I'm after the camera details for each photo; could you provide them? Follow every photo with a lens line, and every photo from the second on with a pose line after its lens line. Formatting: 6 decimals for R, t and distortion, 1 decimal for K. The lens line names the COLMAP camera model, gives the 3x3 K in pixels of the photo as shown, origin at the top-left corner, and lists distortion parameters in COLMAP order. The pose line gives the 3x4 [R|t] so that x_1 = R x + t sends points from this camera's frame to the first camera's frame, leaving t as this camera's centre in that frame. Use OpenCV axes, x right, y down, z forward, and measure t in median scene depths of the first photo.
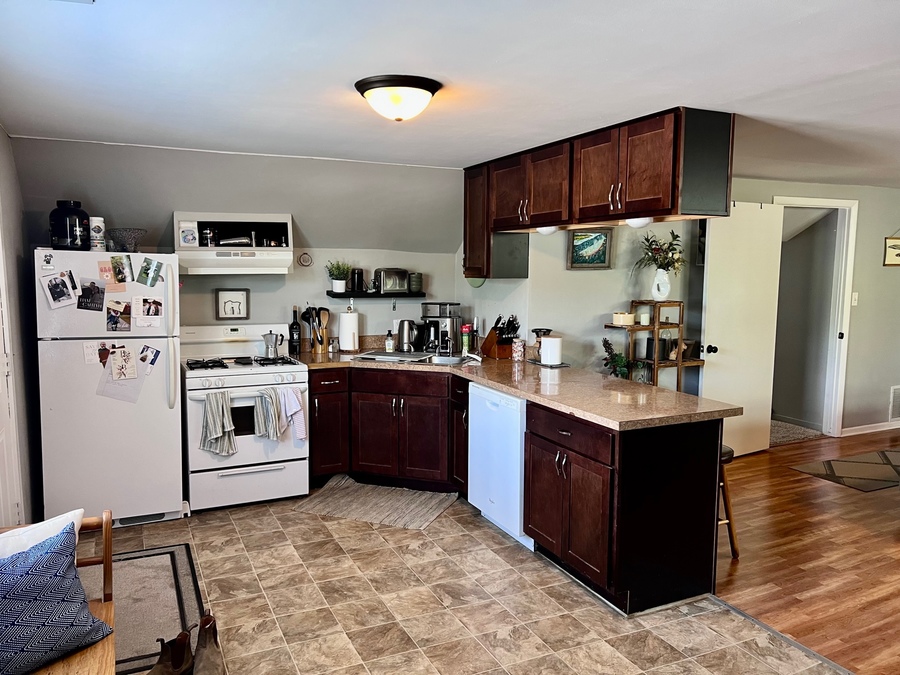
lens RADIAL K [[676.7, 0, 450.0], [0, 676.7, 337.5], [0, 0, 1]] dist [0.053999, -0.066135]
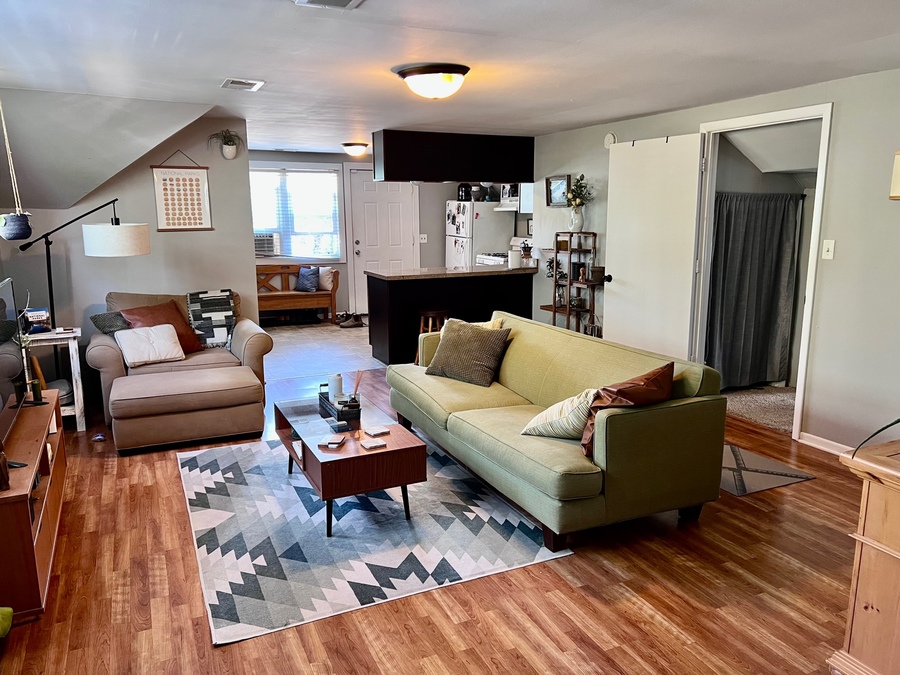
lens RADIAL K [[676.7, 0, 450.0], [0, 676.7, 337.5], [0, 0, 1]] dist [0.053999, -0.066135]
pose [[0.010288, 0.182998, -0.983059, 1.584741], [-0.106856, 0.977683, 0.180879, -0.066026], [0.994221, 0.103185, 0.029613, 0.760514]]
